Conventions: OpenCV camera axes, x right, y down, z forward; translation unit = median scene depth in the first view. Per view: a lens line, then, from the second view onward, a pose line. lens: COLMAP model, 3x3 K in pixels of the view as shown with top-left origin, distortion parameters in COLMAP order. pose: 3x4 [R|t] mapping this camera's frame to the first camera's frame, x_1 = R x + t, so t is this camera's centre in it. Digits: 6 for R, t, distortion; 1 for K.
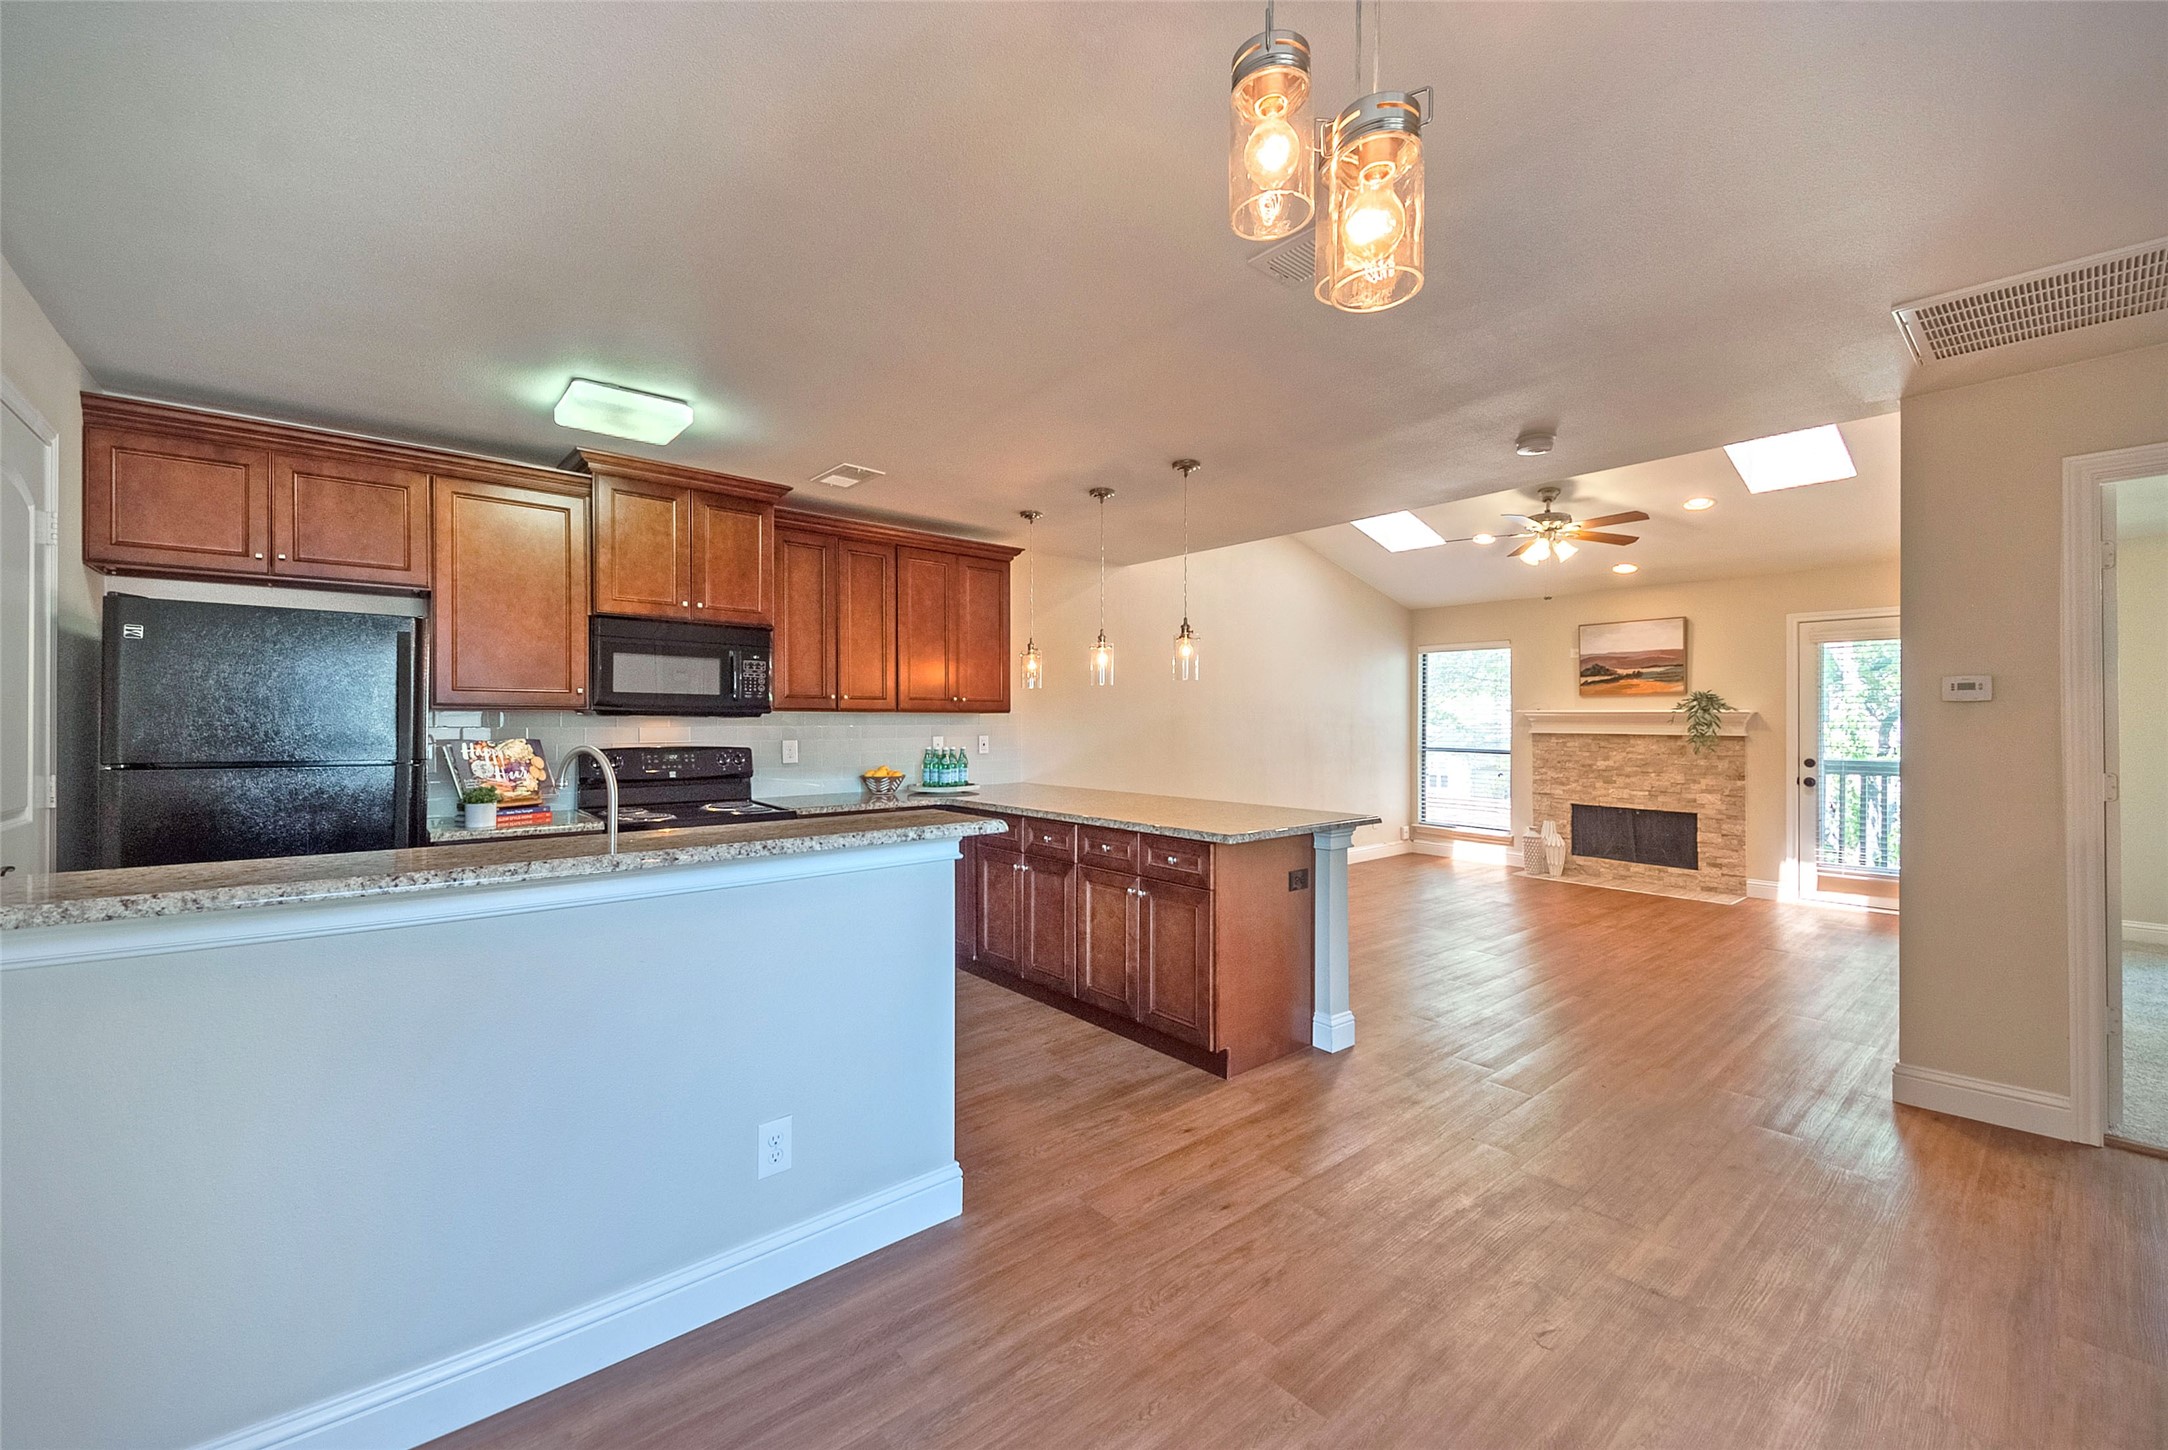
lens RADIAL K [[841.1, 0, 1073.2], [0, 841.1, 713.4], [0, 0, 1]] dist [0.012123, -0.000440]
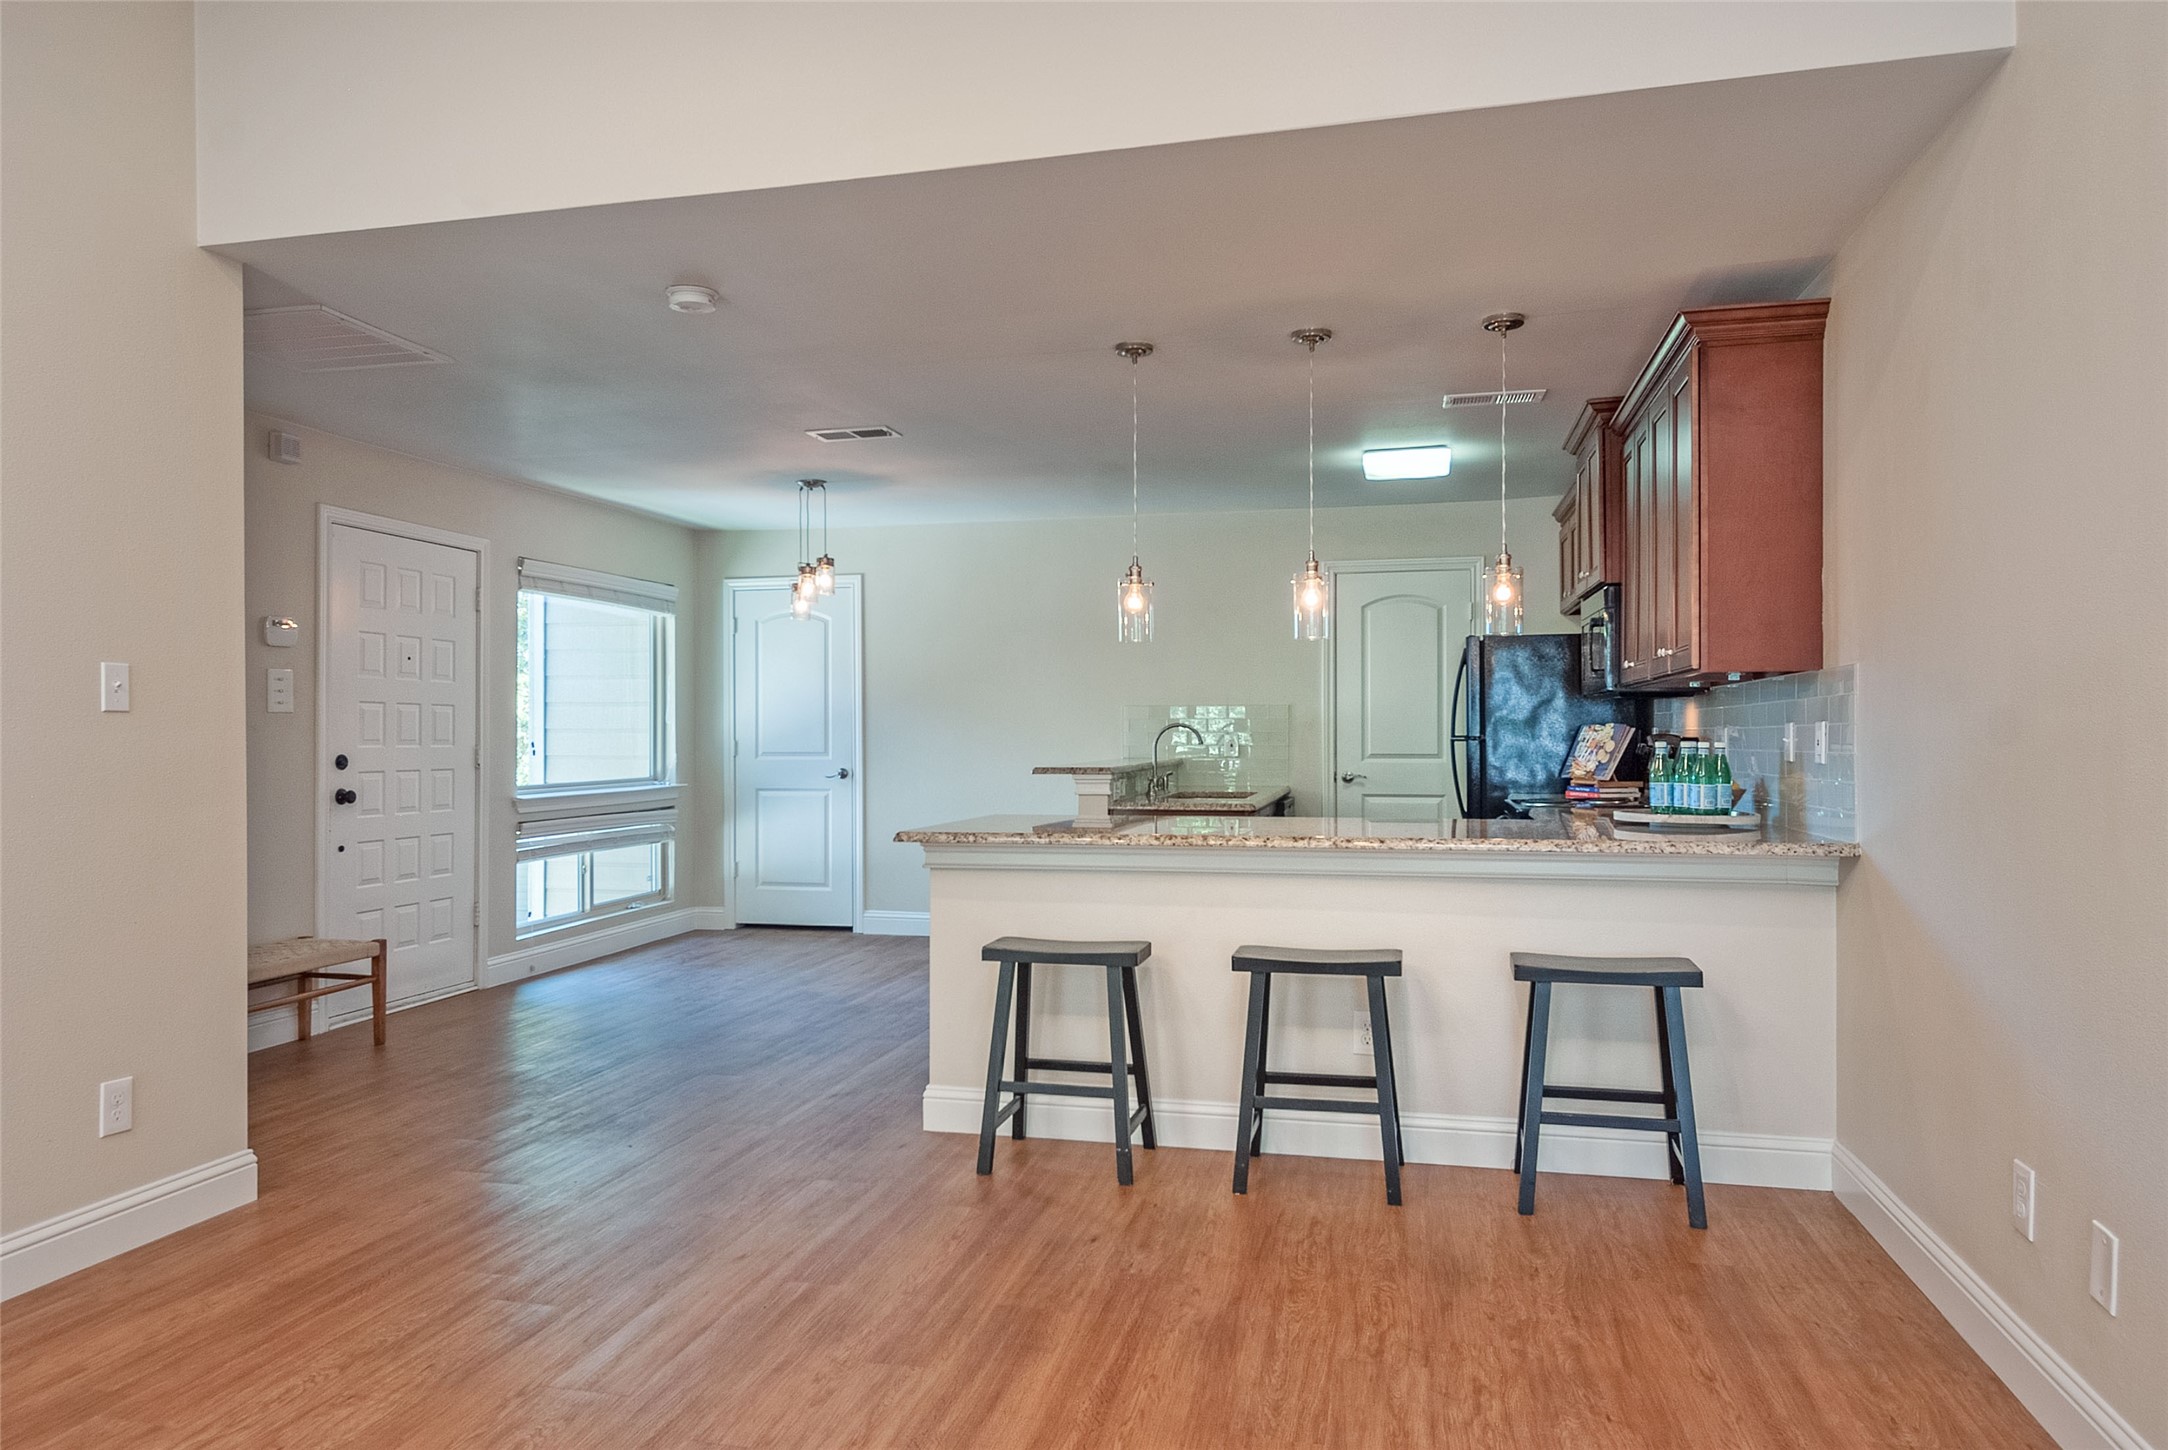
lens RADIAL K [[1412.3, 0, 1095.0], [0, 1412.3, 729.1], [0, 0, 1]] dist [-0.005449, -0.001077]
pose [[-0.792908, 0.001493, -0.609340, 1.093807], [0.011535, 0.999855, -0.012560, 0.060746], [0.609233, -0.016987, -0.792810, 2.344625]]
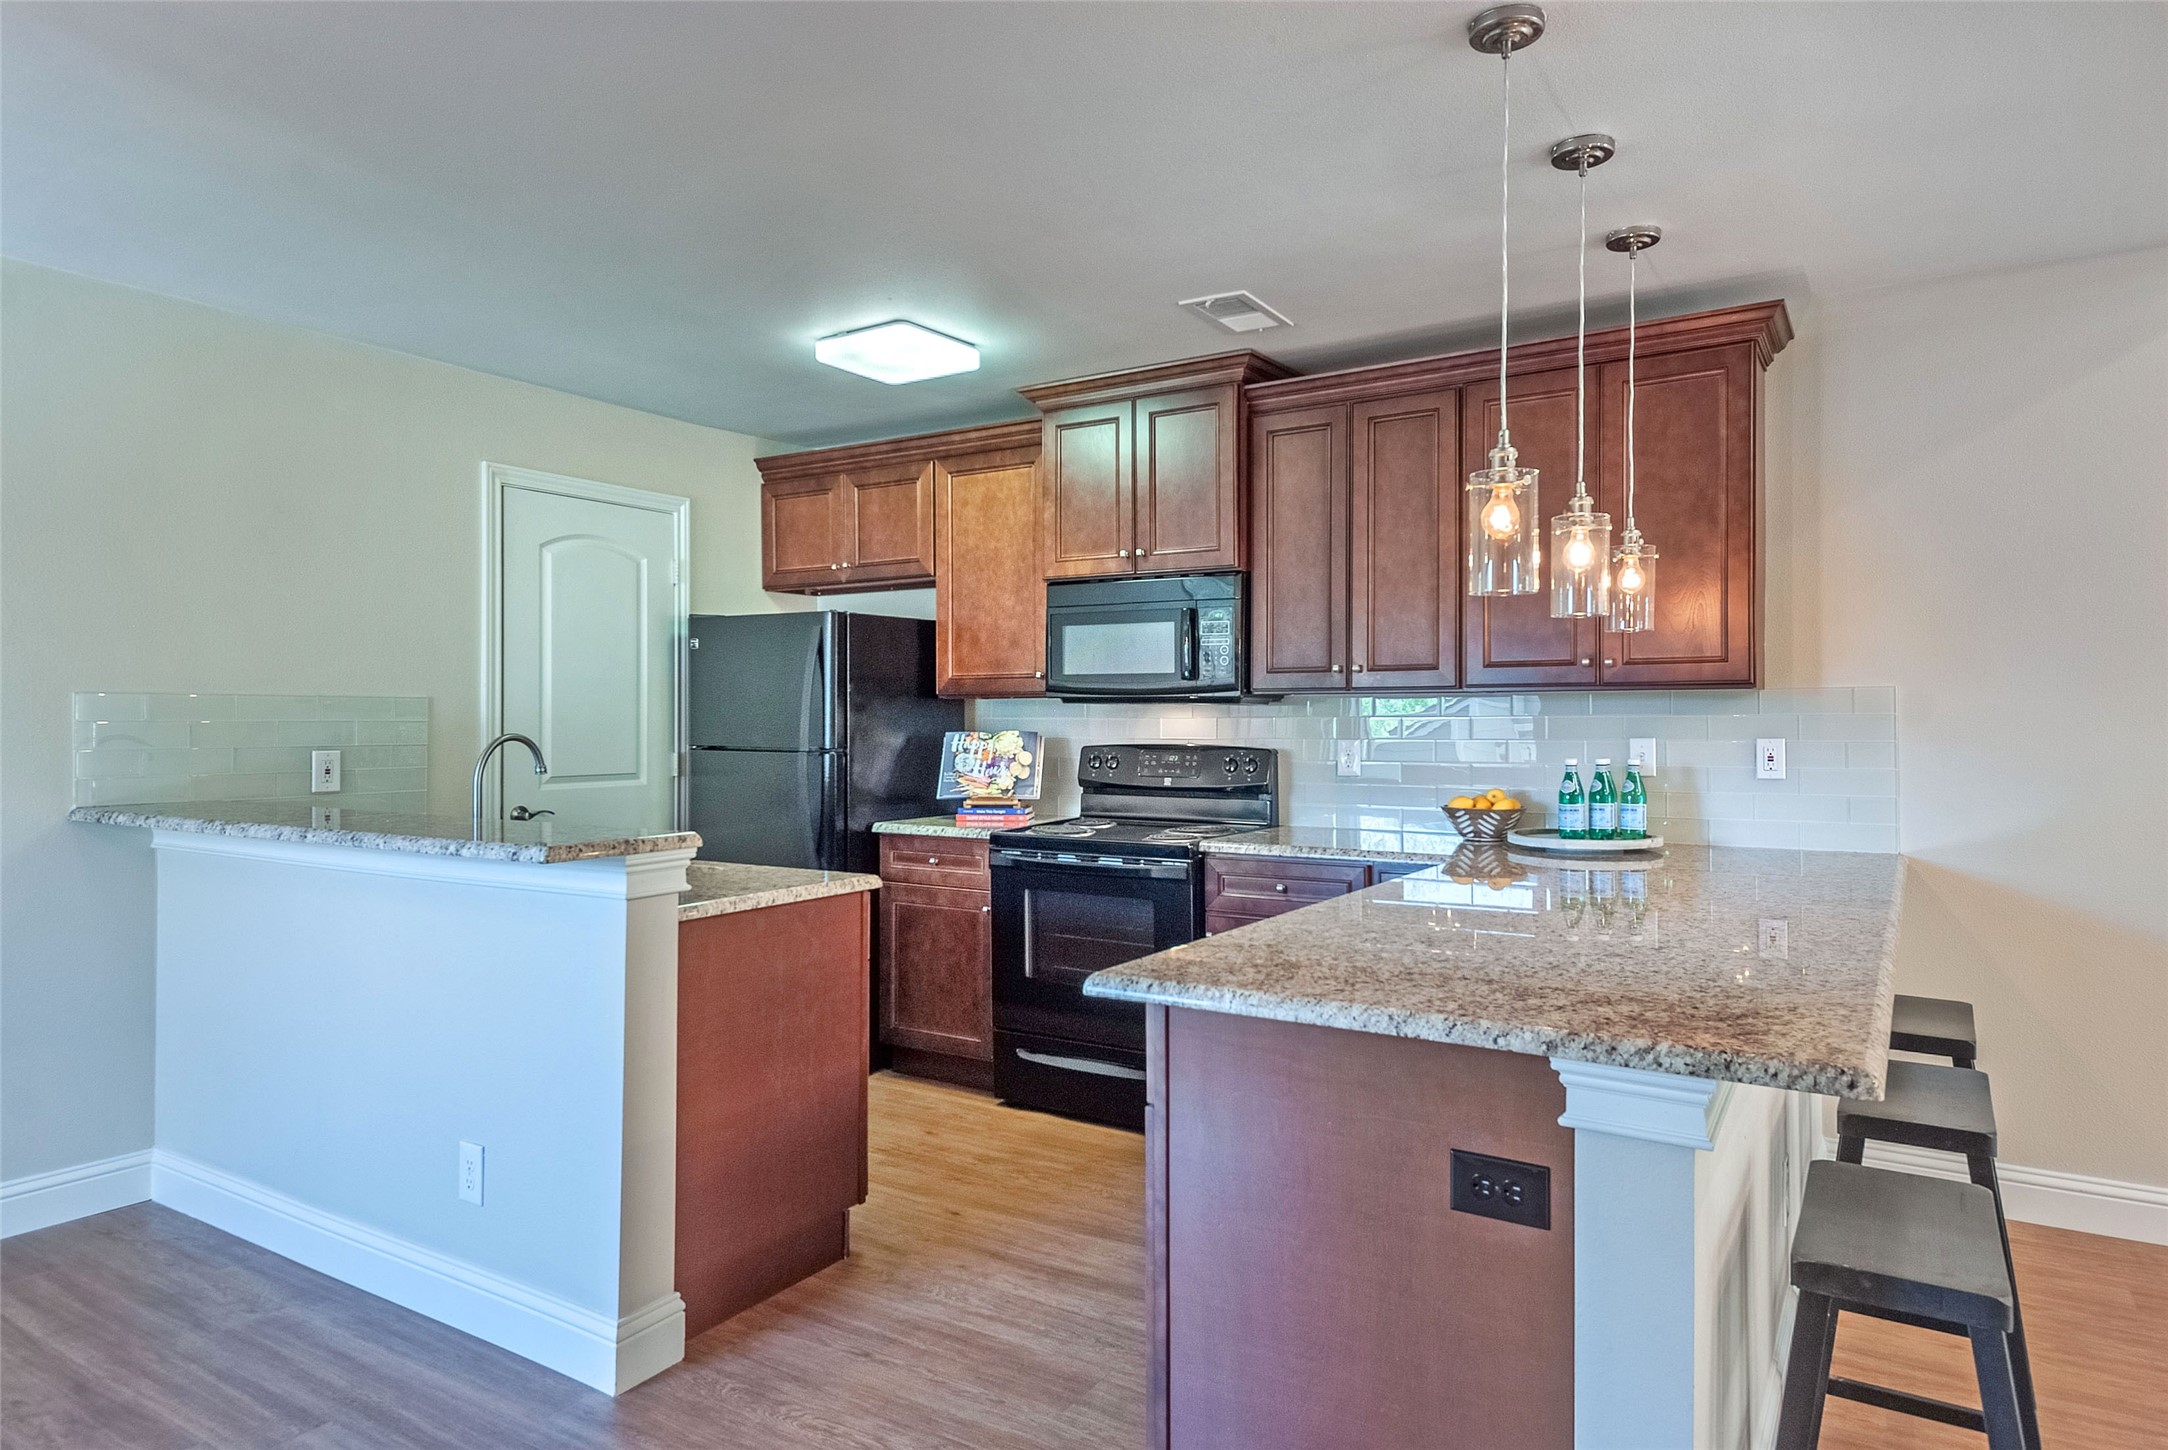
lens RADIAL K [[1275.6, 0, 1081.3], [0, 1275.6, 715.9], [0, 0, 1]] dist [0.032203, -0.006538]
pose [[0.307447, -0.000708, -0.951565, 0.752788], [0.012436, 0.999917, 0.003274, 0.012805], [0.951484, -0.012840, 0.307430, 0.765844]]
